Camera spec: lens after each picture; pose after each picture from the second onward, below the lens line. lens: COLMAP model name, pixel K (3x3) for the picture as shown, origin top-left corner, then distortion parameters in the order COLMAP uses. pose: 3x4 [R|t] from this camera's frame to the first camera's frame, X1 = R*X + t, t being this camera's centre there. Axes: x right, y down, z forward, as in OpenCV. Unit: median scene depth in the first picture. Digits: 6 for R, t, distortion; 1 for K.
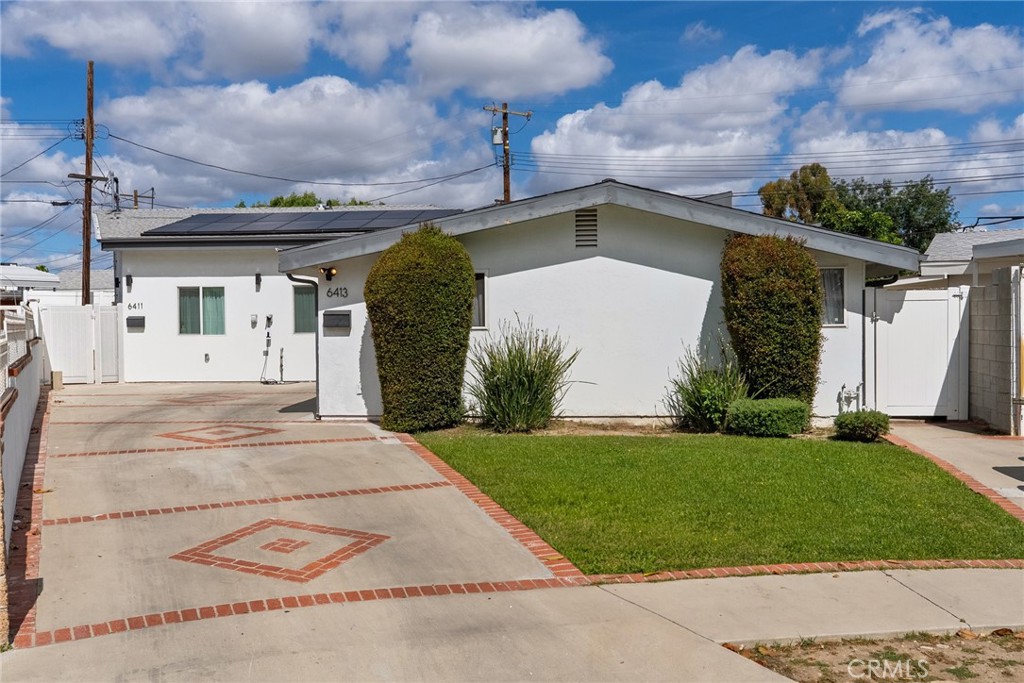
lens RADIAL K [[960.1, 0, 511.0], [0, 960.1, 342.0], [0, 0, 1]] dist [0.014212, 0.000000]
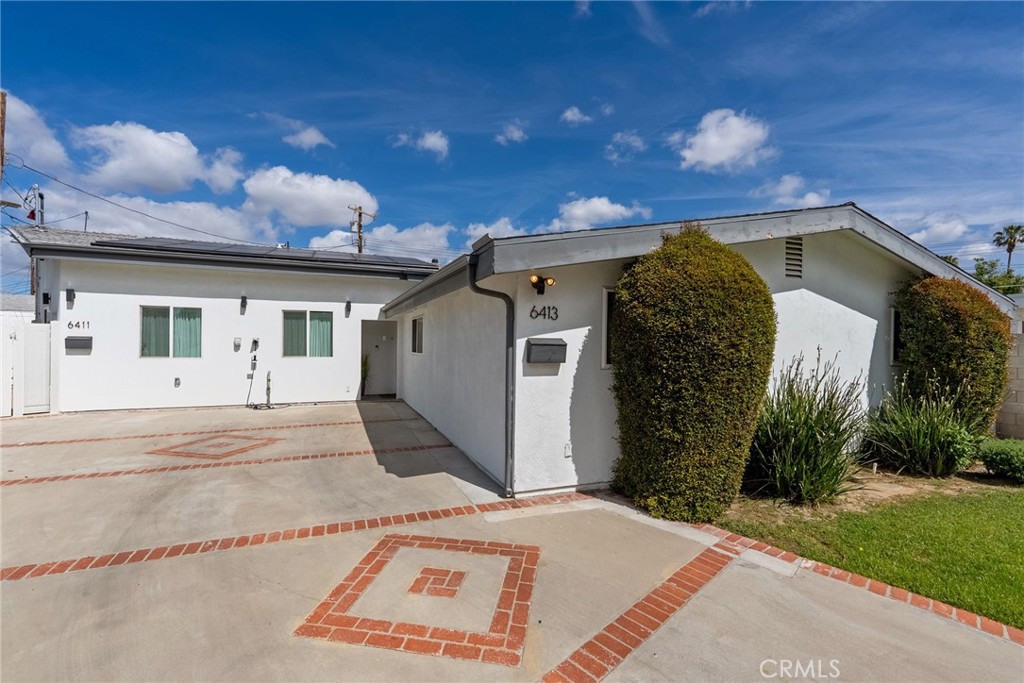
lens RADIAL K [[447.4, 0, 514.4], [0, 447.4, 351.1], [0, 0, 1]] dist [-0.012510, 0.000943]
pose [[0.890611, 0.012600, 0.454591, -0.222374], [-0.009559, 0.999914, -0.008988, -0.013406], [-0.454665, 0.003659, 0.890655, 0.463376]]
